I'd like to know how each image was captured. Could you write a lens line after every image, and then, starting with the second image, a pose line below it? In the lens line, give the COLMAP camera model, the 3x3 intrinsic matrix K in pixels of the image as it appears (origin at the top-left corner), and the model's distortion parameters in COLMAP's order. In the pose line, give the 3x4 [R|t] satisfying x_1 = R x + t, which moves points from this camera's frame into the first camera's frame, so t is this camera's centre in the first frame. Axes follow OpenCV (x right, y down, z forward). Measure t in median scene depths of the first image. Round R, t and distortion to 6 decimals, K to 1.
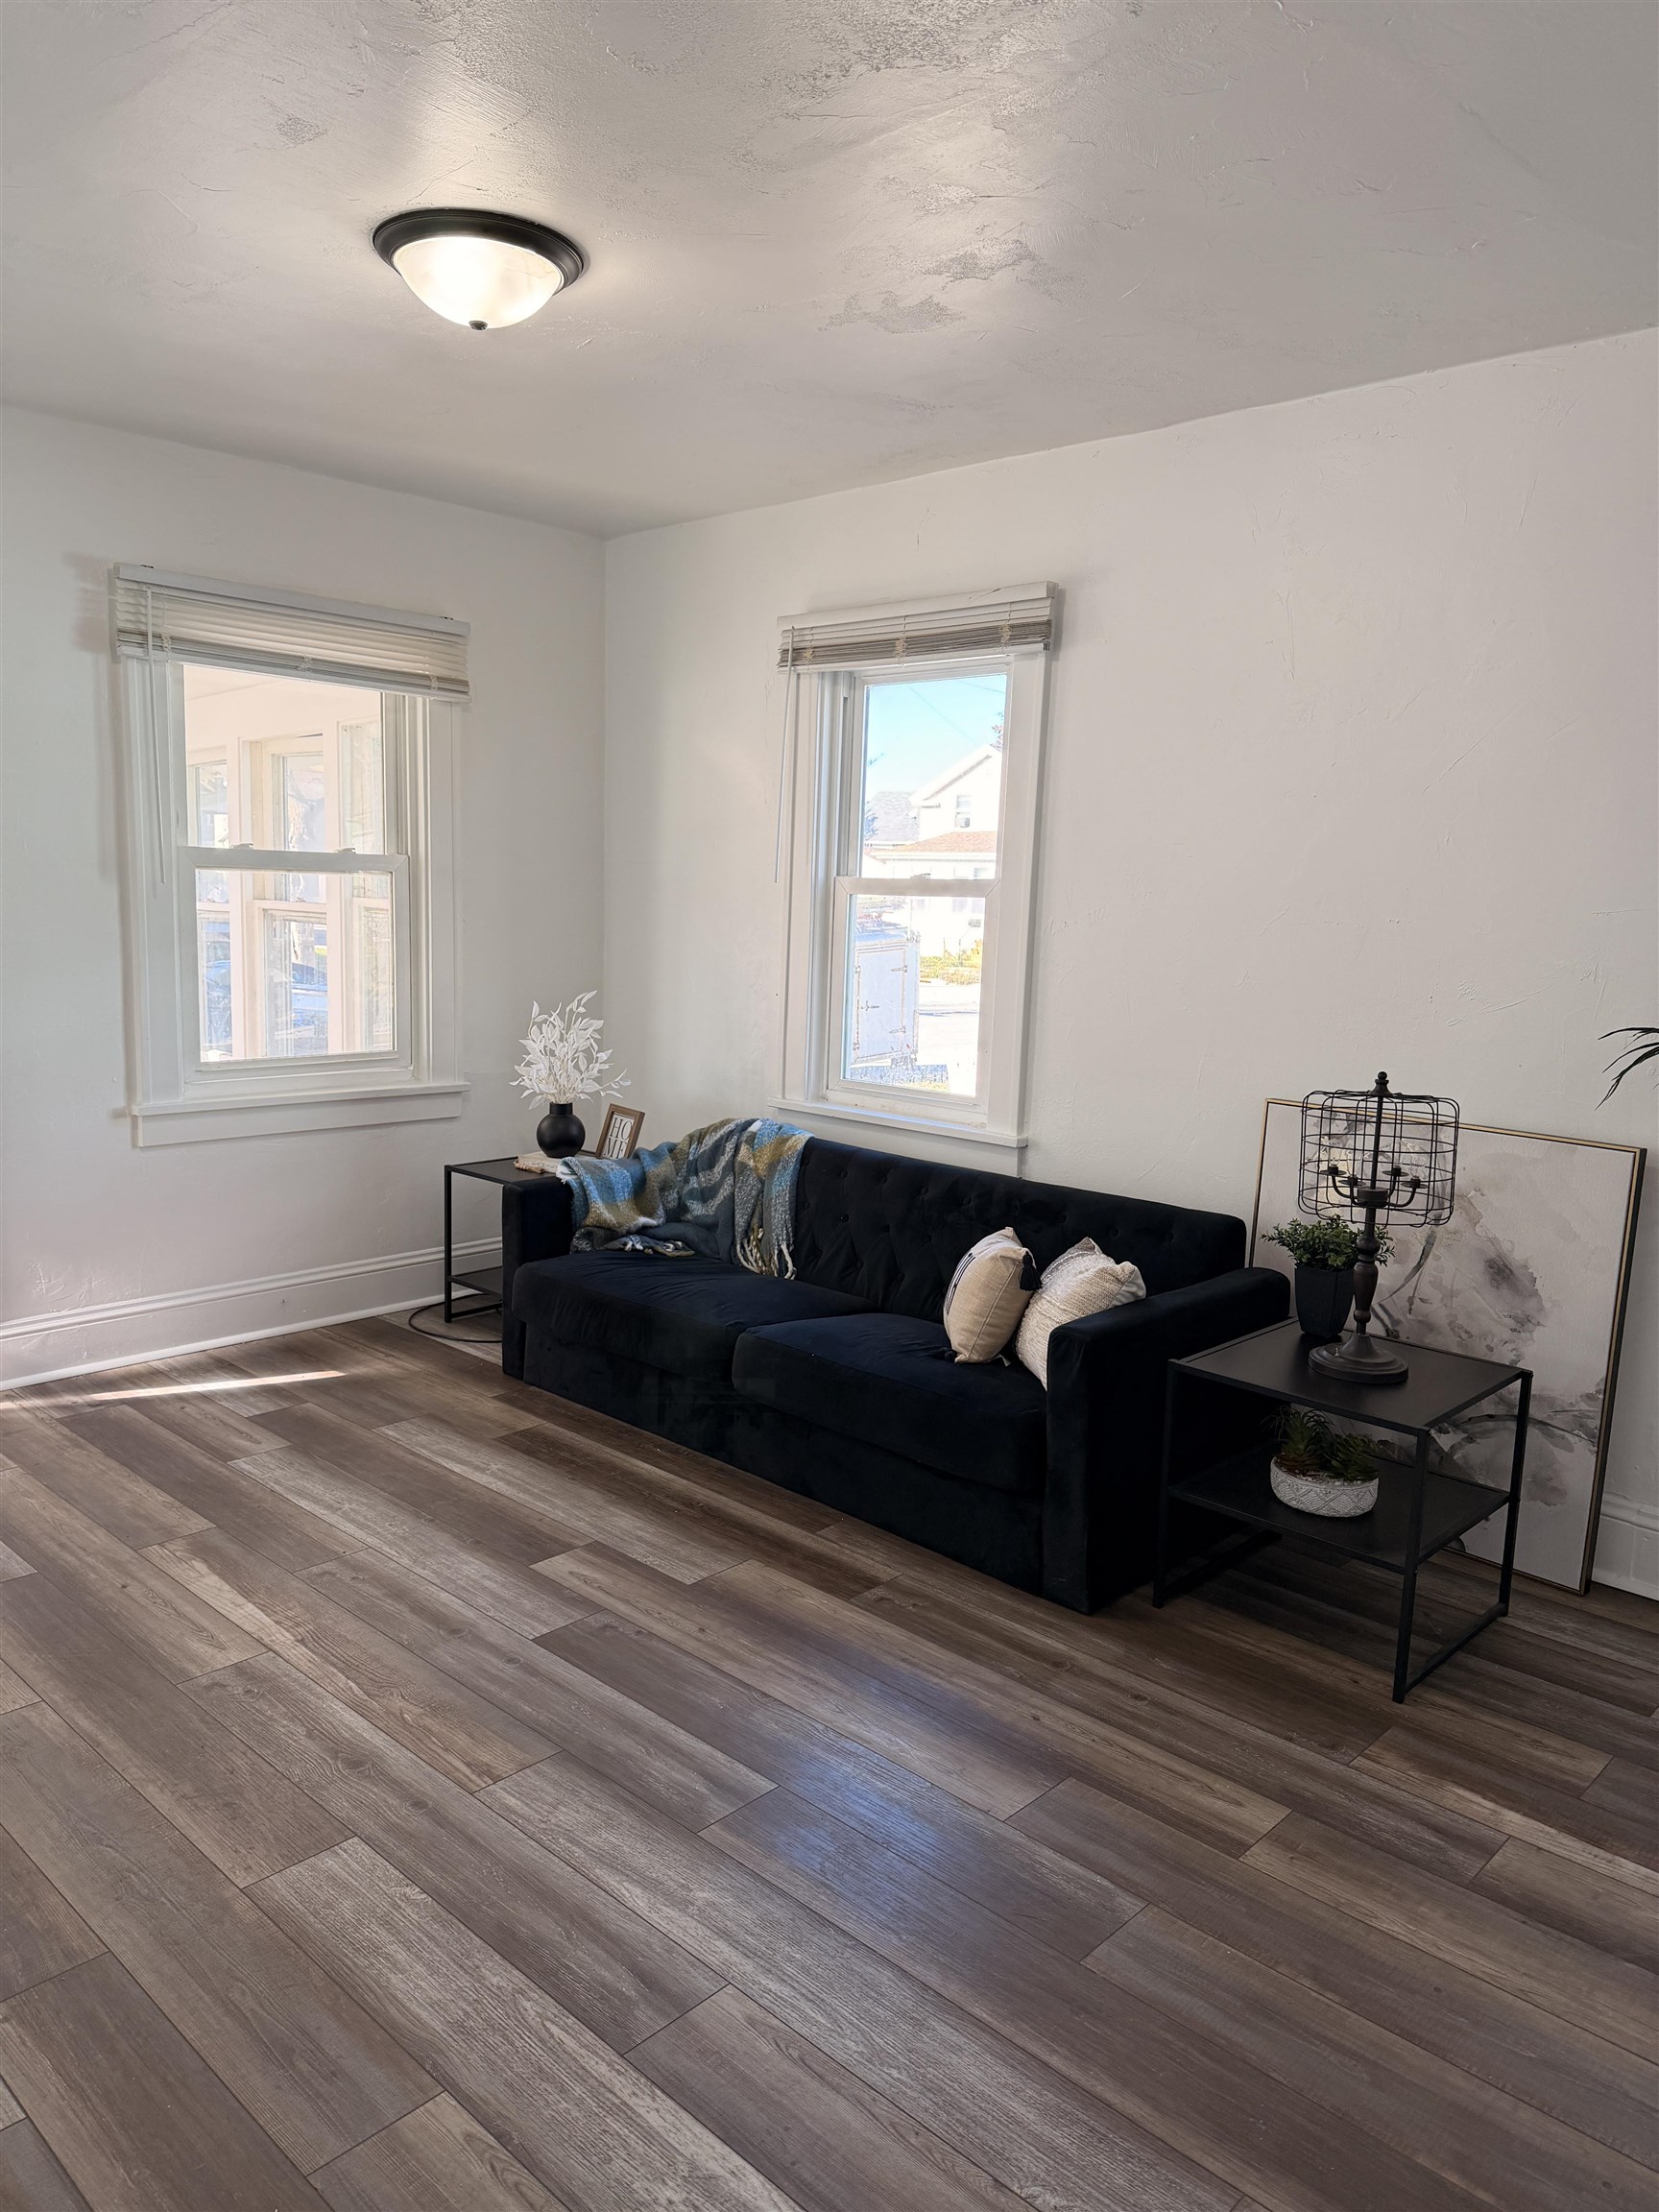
lens RADIAL K [[1557.1, 0, 822.6], [0, 1557.1, 1112.6], [0, 0, 1]] dist [0.103039, -0.167752]
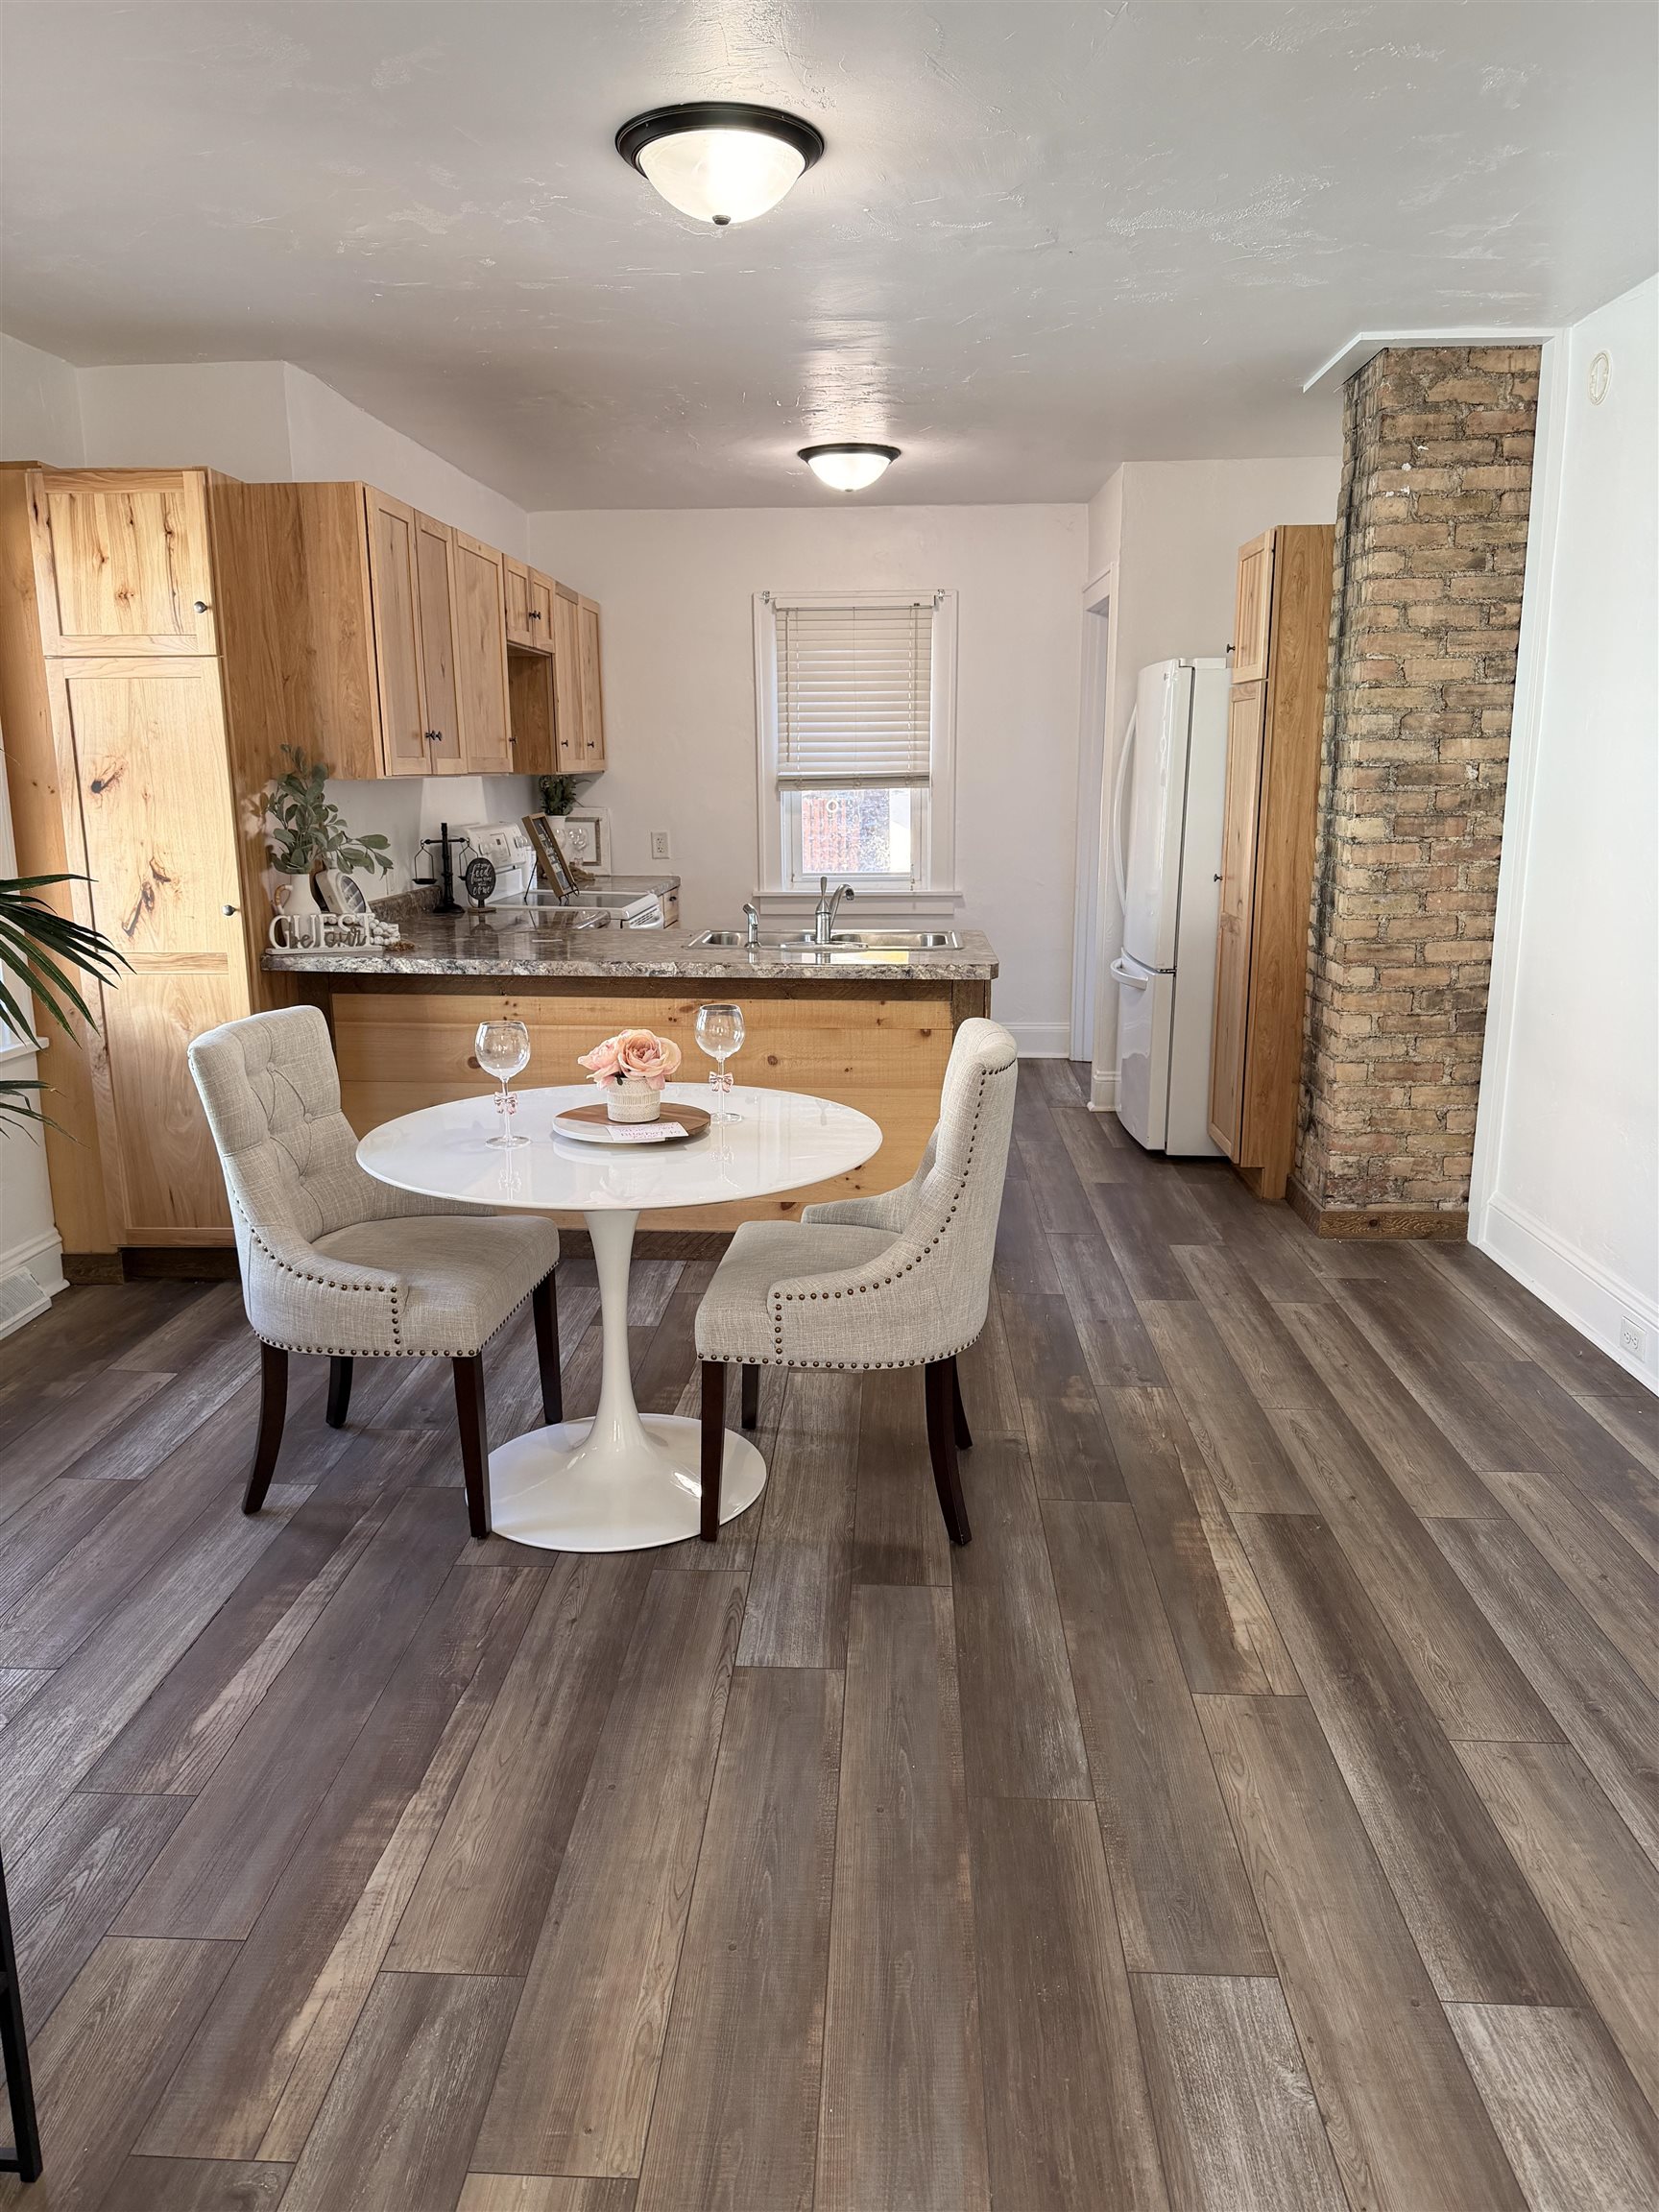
lens RADIAL K [[1548.4, 0, 818.1], [0, 1548.4, 1100.8], [0, 0, 1]] dist [0.033948, -0.028939]
pose [[-0.649366, -0.189535, 0.736479, -0.128731], [0.090891, 0.942159, 0.322607, -0.118996], [-0.755025, 0.276429, -0.594579, 0.756382]]
